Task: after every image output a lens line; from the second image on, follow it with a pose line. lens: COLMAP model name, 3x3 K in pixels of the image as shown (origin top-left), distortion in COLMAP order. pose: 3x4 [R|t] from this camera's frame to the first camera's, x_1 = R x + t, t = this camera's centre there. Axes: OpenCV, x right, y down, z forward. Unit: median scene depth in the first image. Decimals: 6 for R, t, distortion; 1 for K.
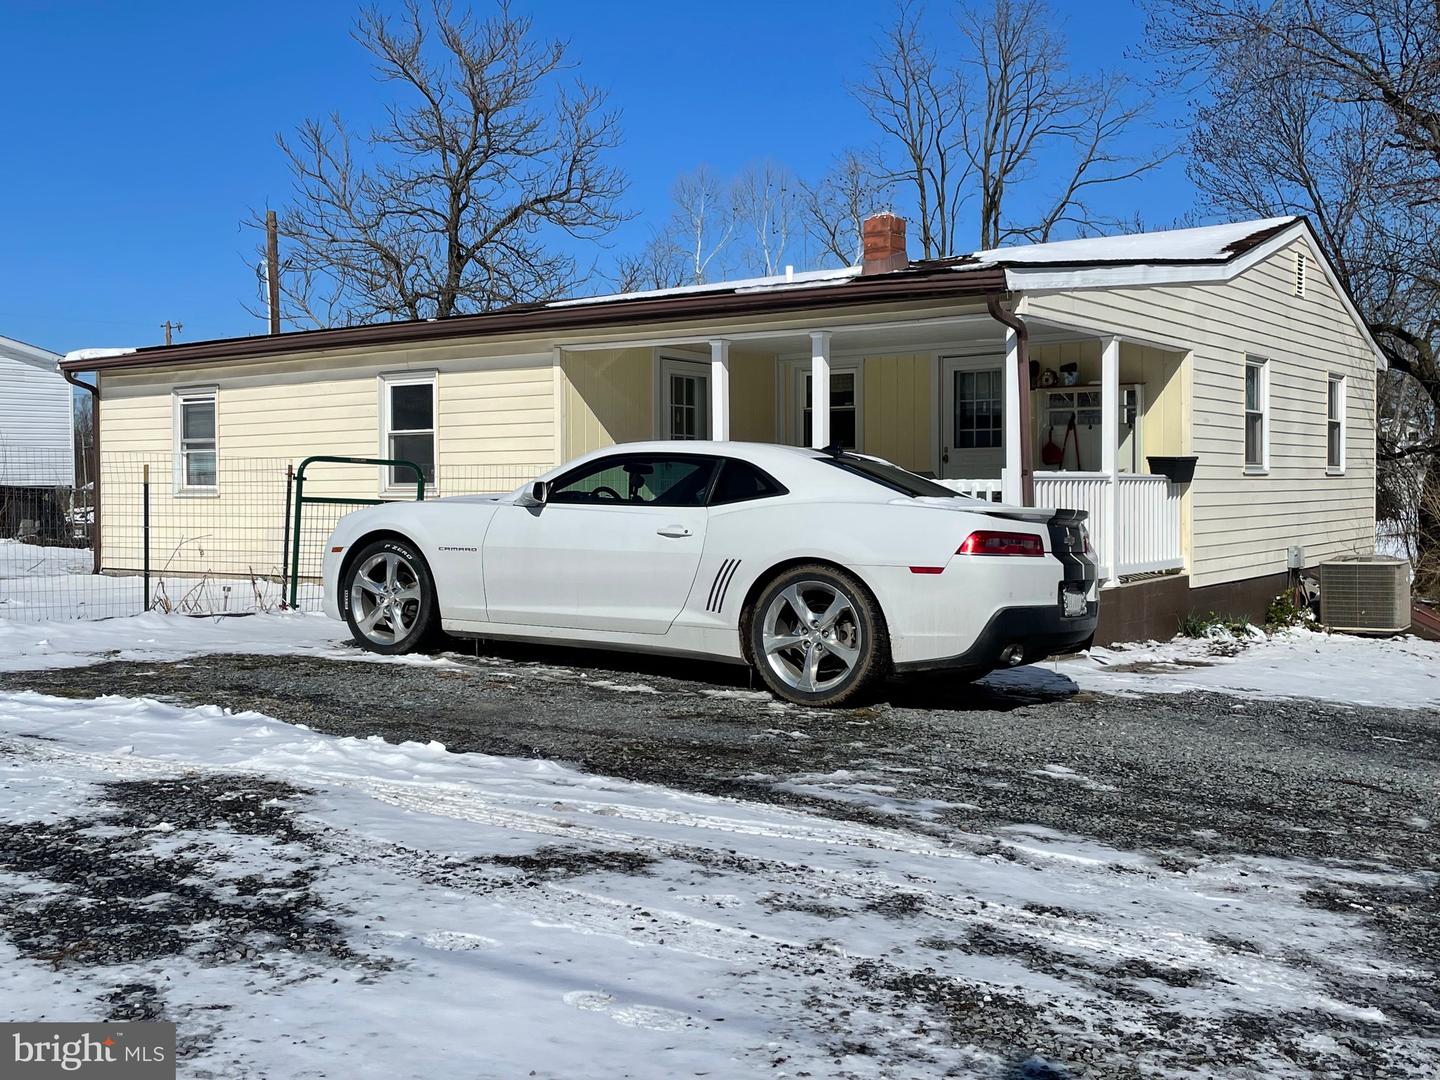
lens RADIAL K [[1446.8, 0, 718.1], [0, 1446.8, 533.3], [0, 0, 1]] dist [0.072865, -0.023043]
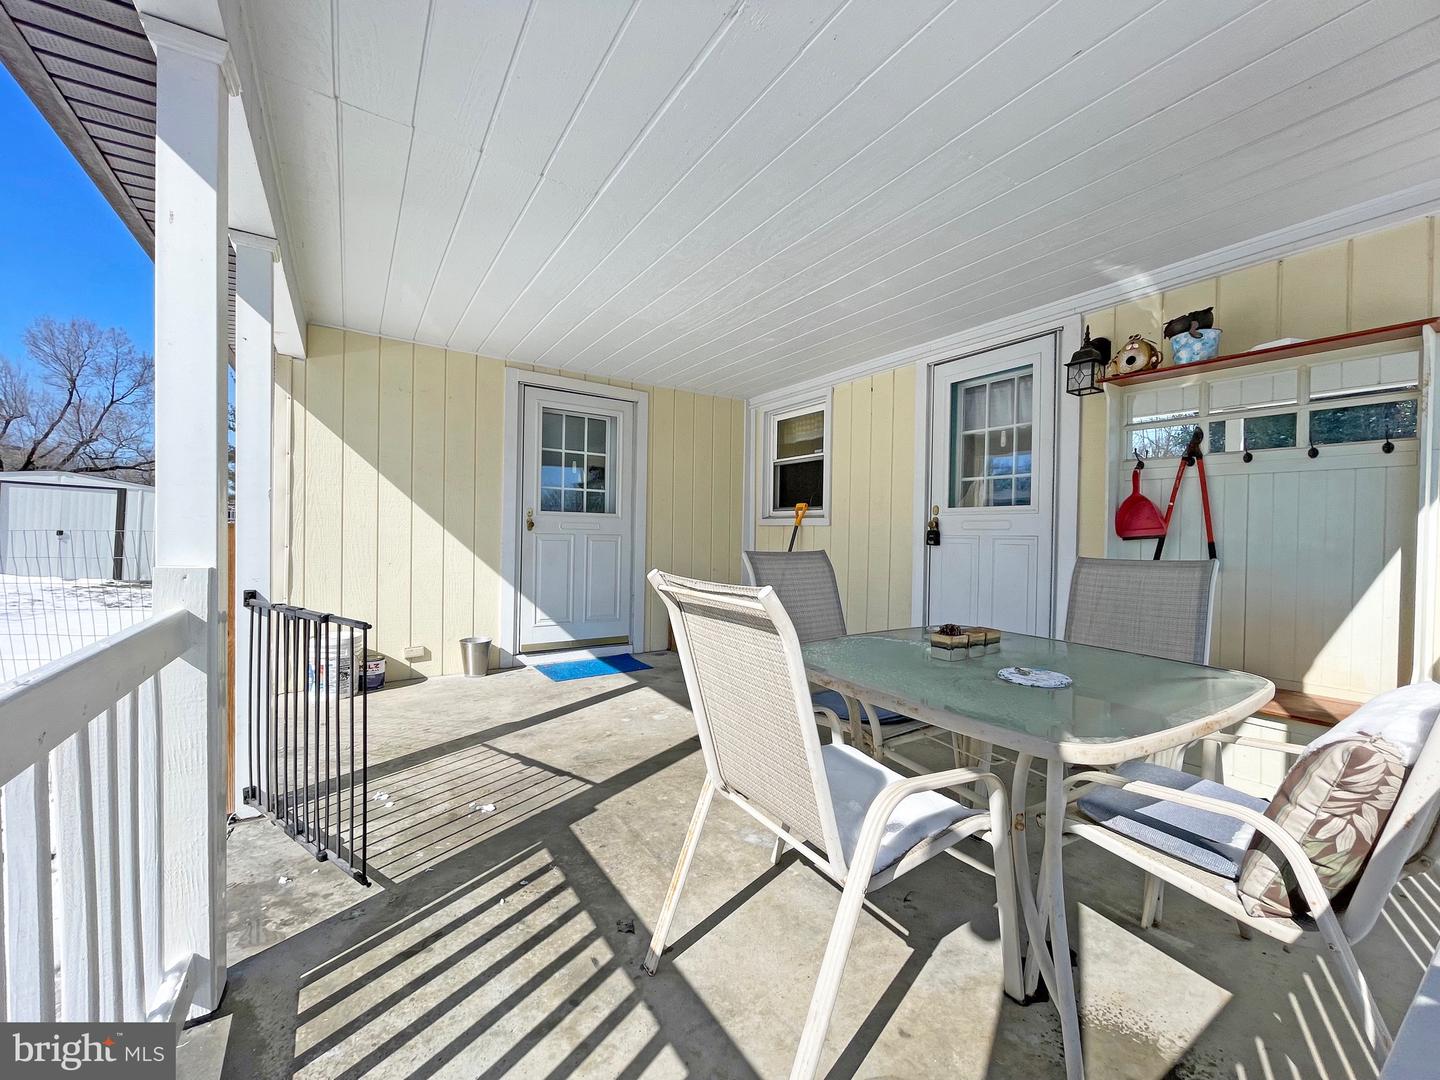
lens RADIAL K [[582.9, 0, 719.9], [0, 582.9, 538.4], [0, 0, 1]] dist [-0.000710, 0.000653]
pose [[0.933454, 0.022398, -0.357996, 0.167393], [-0.029447, 0.999465, -0.014249, -0.040562], [0.357485, 0.023843, 0.933614, 0.761774]]
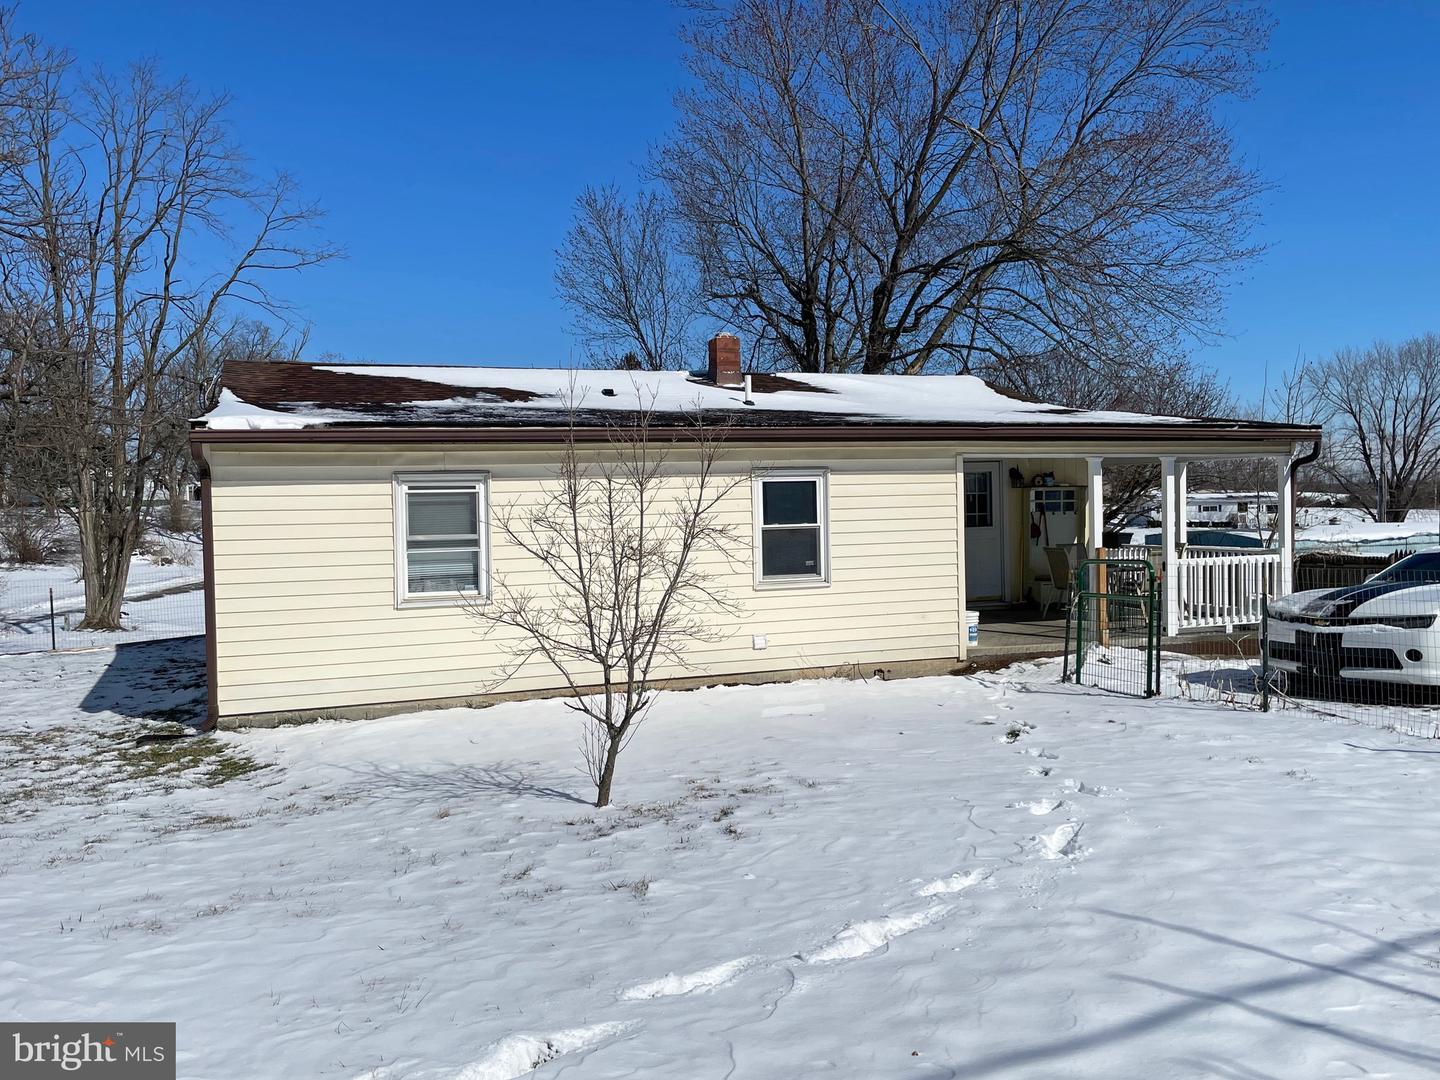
lens RADIAL K [[1188.4, 0, 720.4], [0, 1188.4, 542.4], [0, 0, 1]] dist [0.035039, -0.000766]
pose [[0.557712, -0.036885, 0.829215, -0.958112], [0.045765, 0.998859, 0.013651, -0.073308], [-0.828772, 0.030335, 0.558764, 0.574003]]
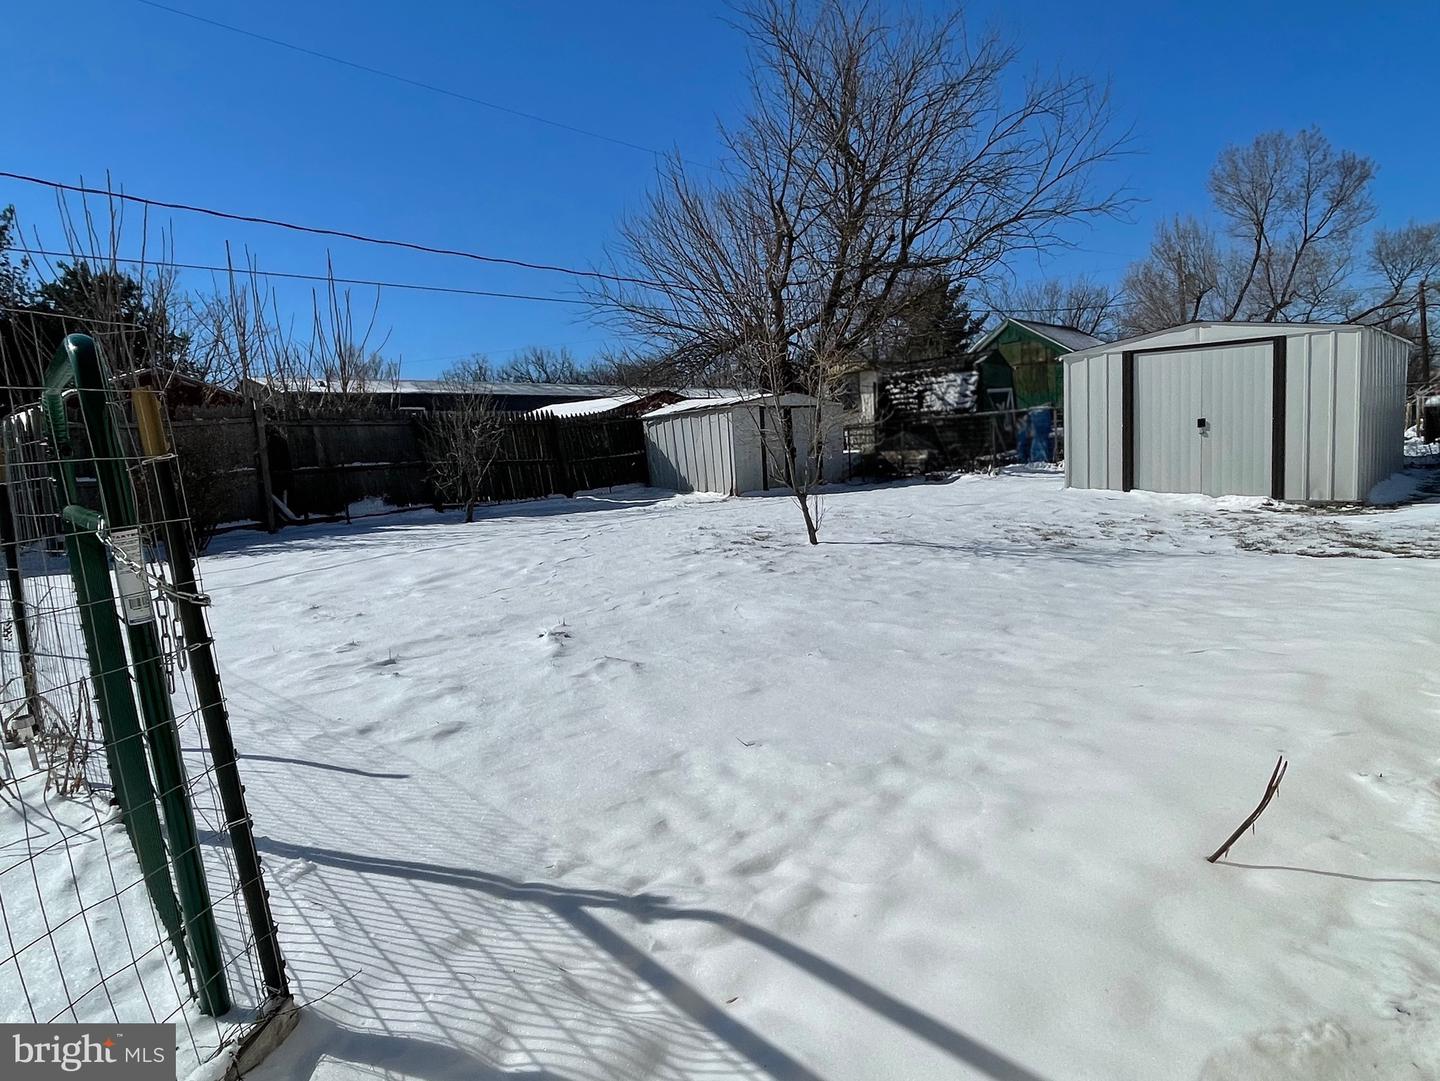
lens RADIAL K [[904.4, 0, 715.8], [0, 904.4, 546.3], [0, 0, 1]] dist [0.025654, -0.042356]
pose [[-0.191622, 0.099856, -0.976376, -0.075633], [0.044106, 0.994682, 0.093071, -0.022128], [0.980477, -0.025230, -0.195007, 0.902509]]
